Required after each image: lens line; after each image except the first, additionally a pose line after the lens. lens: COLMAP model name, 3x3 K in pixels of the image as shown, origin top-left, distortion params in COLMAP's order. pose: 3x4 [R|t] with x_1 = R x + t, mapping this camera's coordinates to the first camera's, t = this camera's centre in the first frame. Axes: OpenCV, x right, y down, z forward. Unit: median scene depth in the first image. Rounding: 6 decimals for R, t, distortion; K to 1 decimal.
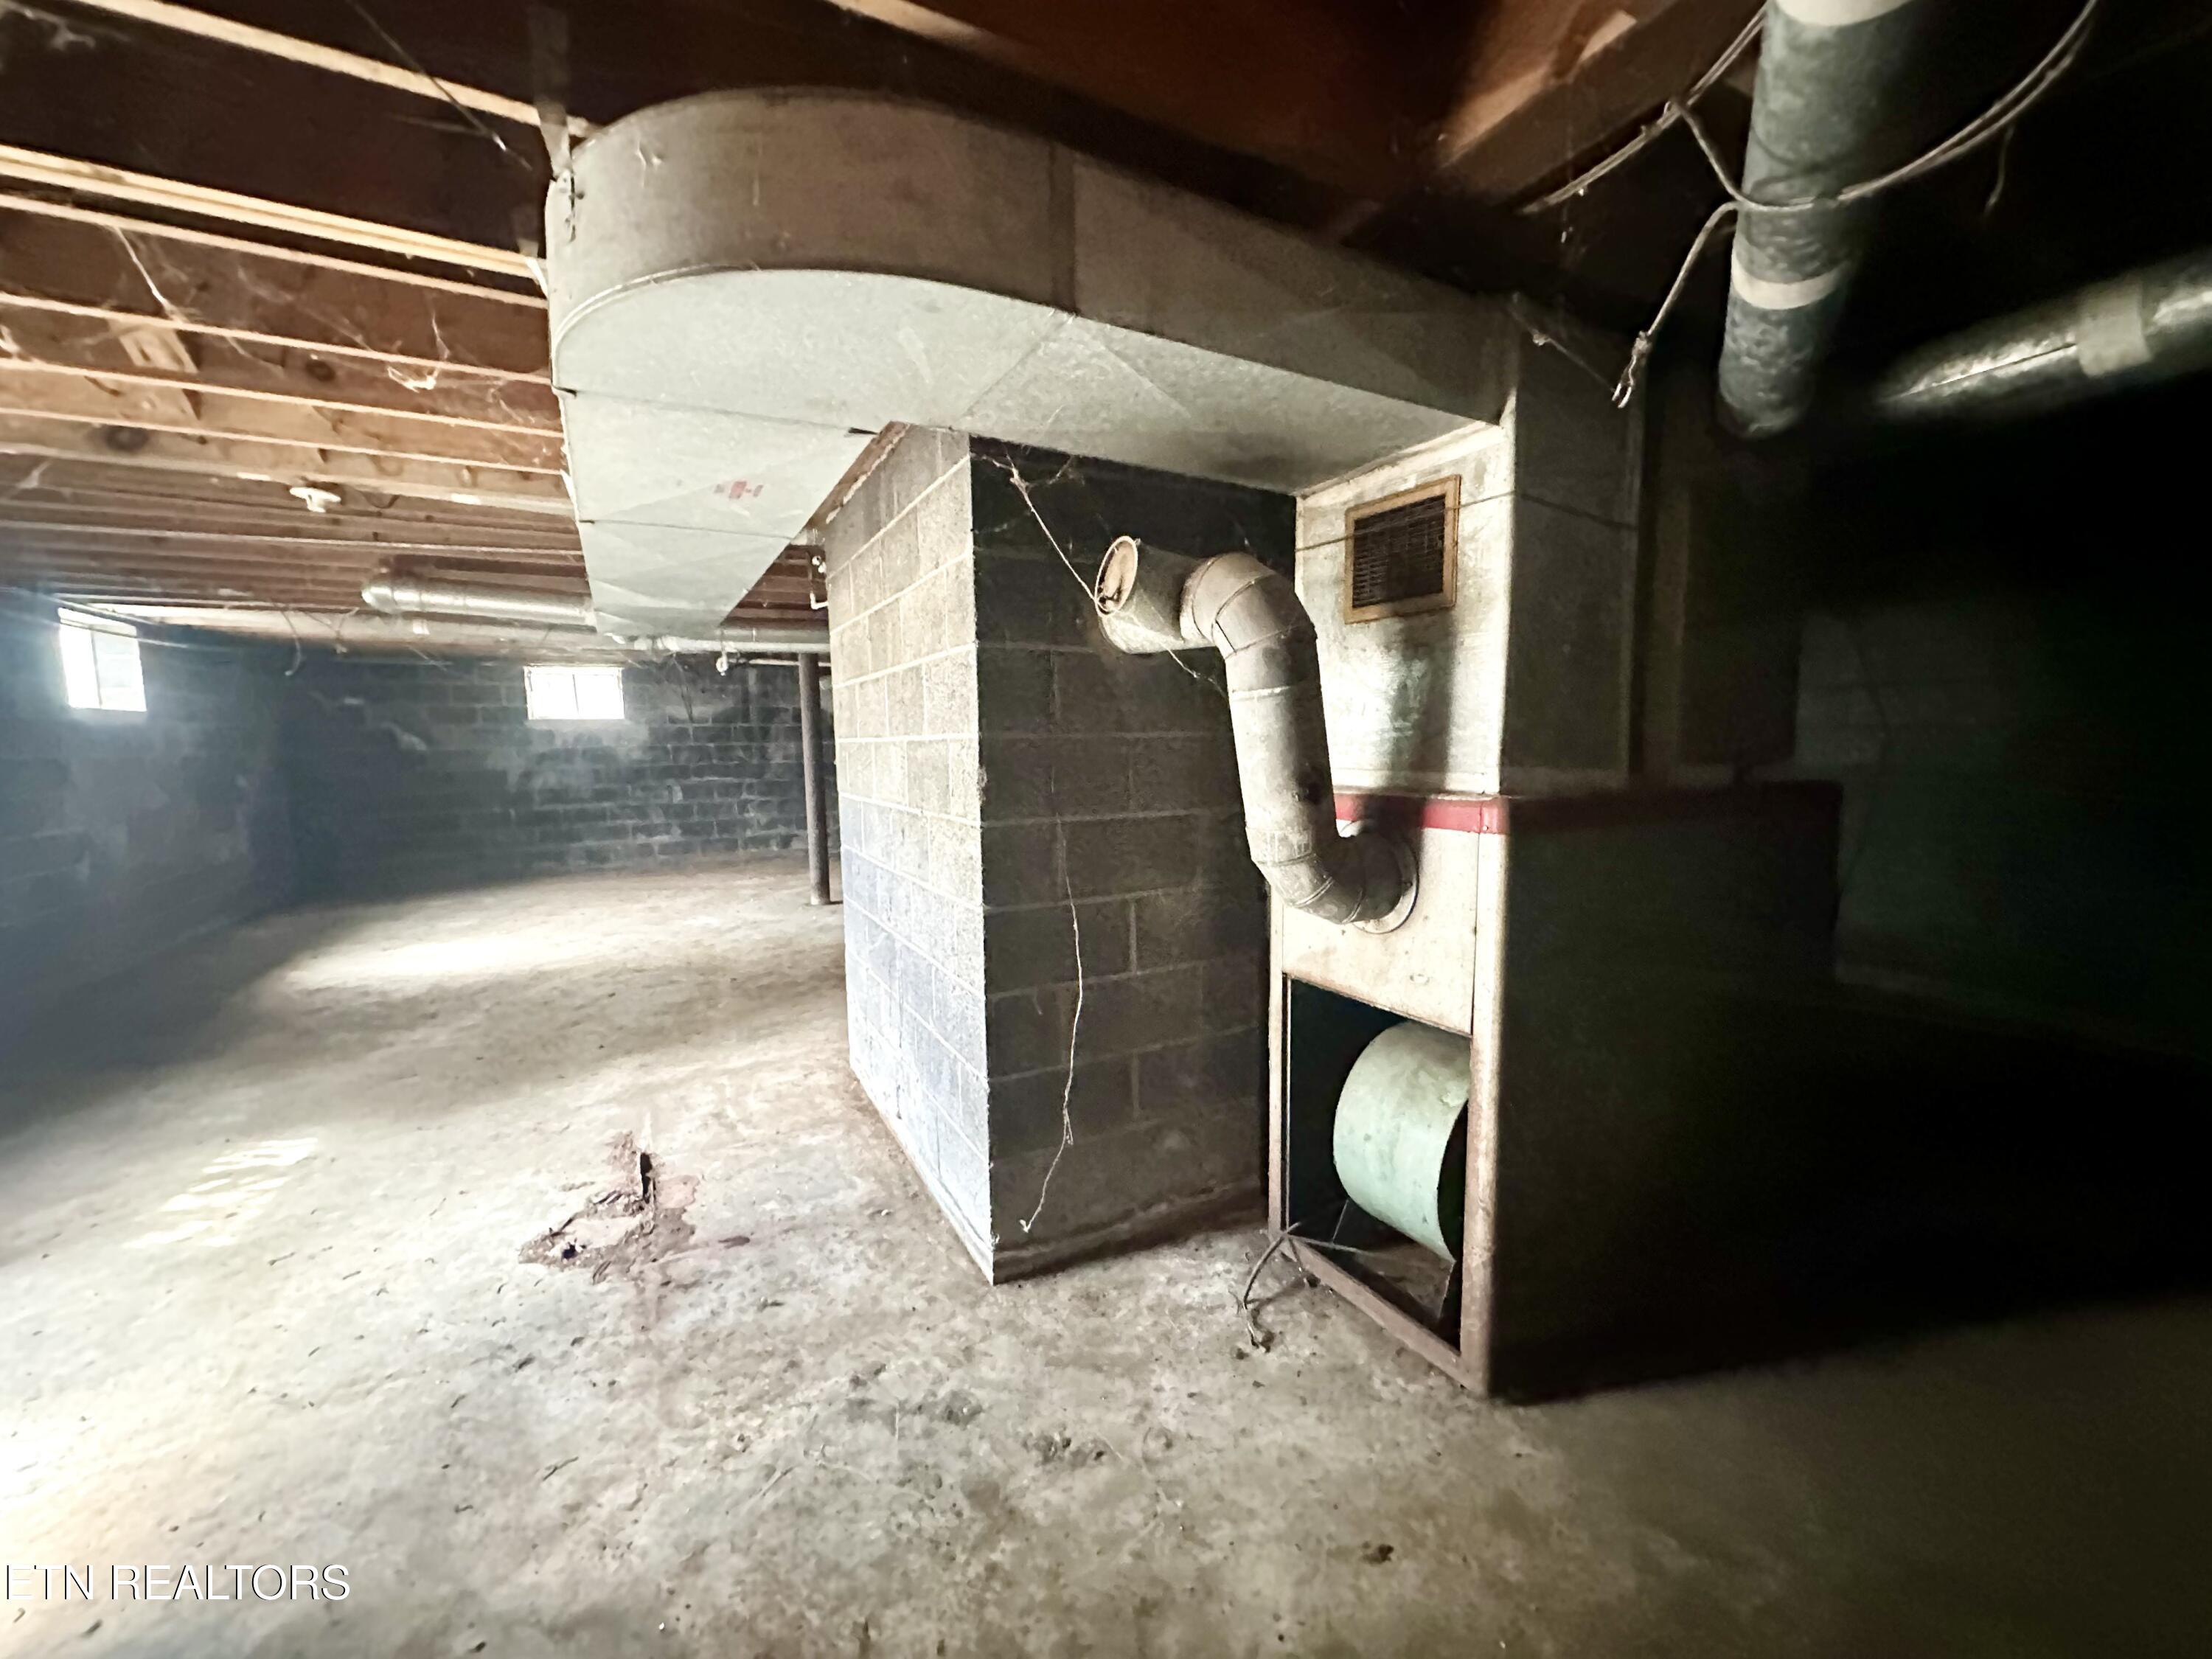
lens RADIAL K [[880.1, 0, 1108.8], [0, 880.1, 829.1], [0, 0, 1]] dist [-0.002553, 0.000424]
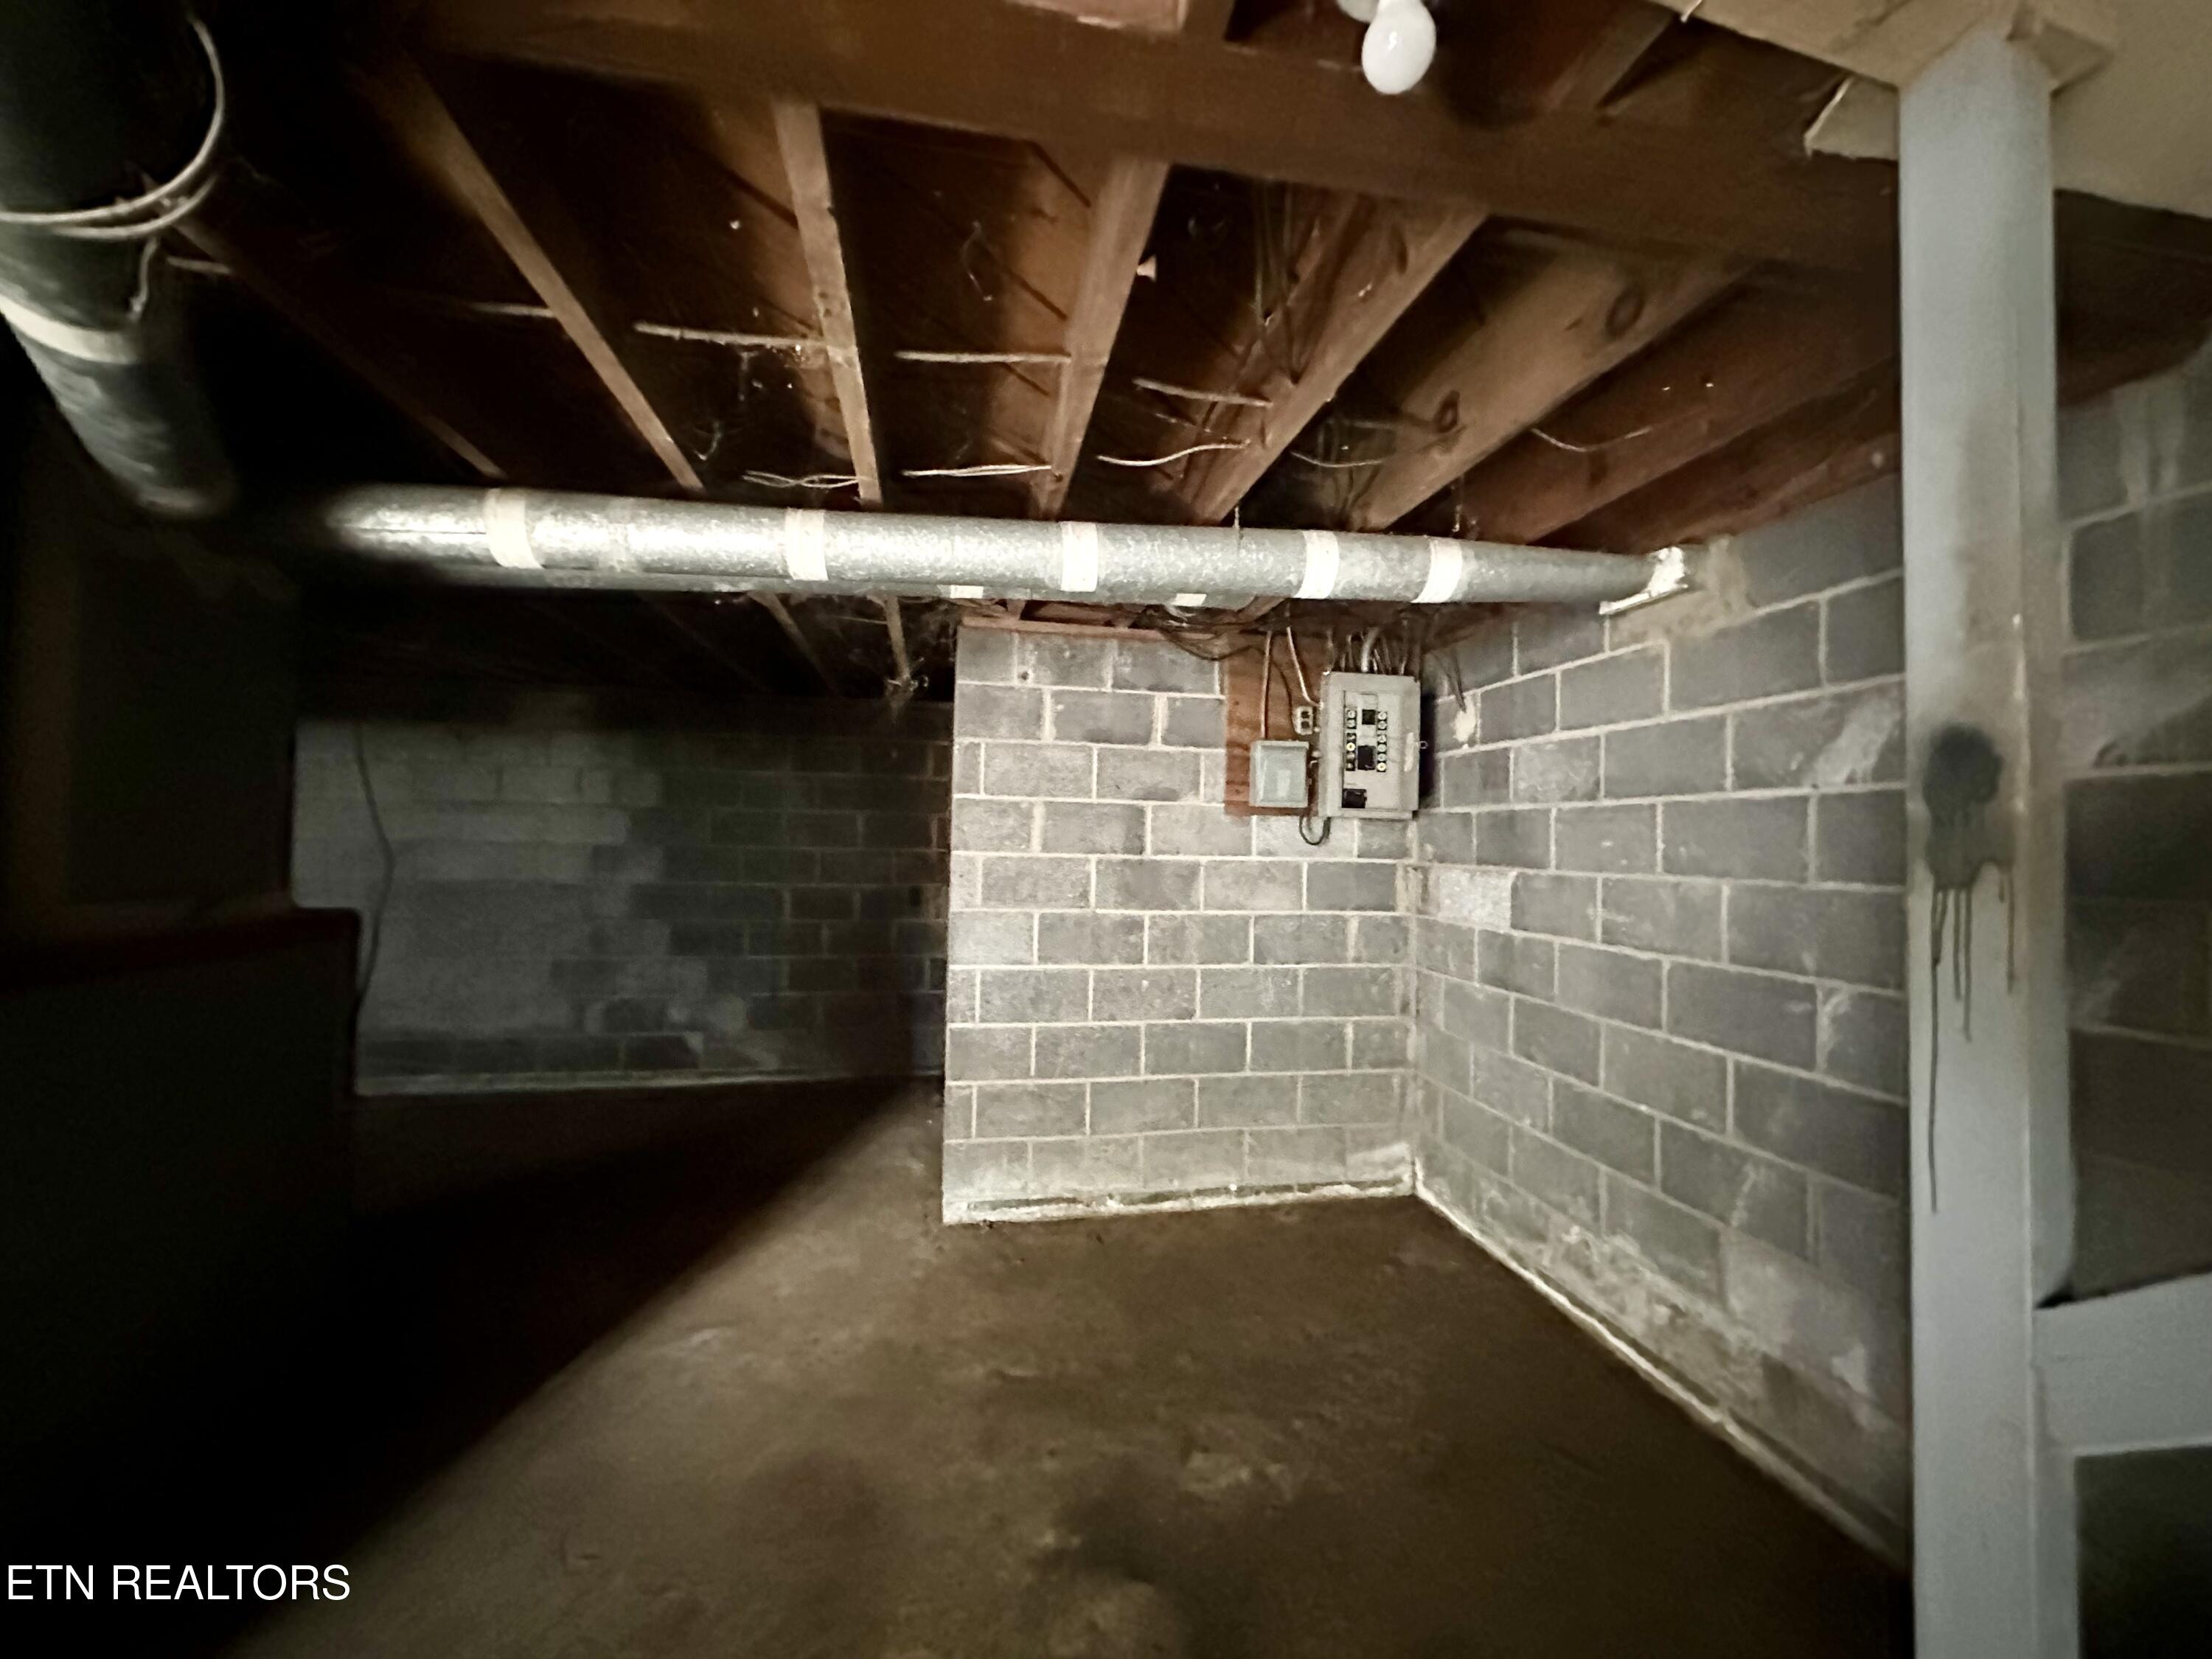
lens RADIAL K [[880.1, 0, 1108.8], [0, 880.1, 829.1], [0, 0, 1]] dist [-0.002553, 0.000424]
pose [[0.300063, 0.037192, 0.953194, 0.114170], [0.078890, 0.994849, -0.063652, -0.010725], [-0.950652, 0.094297, 0.295583, -0.041405]]
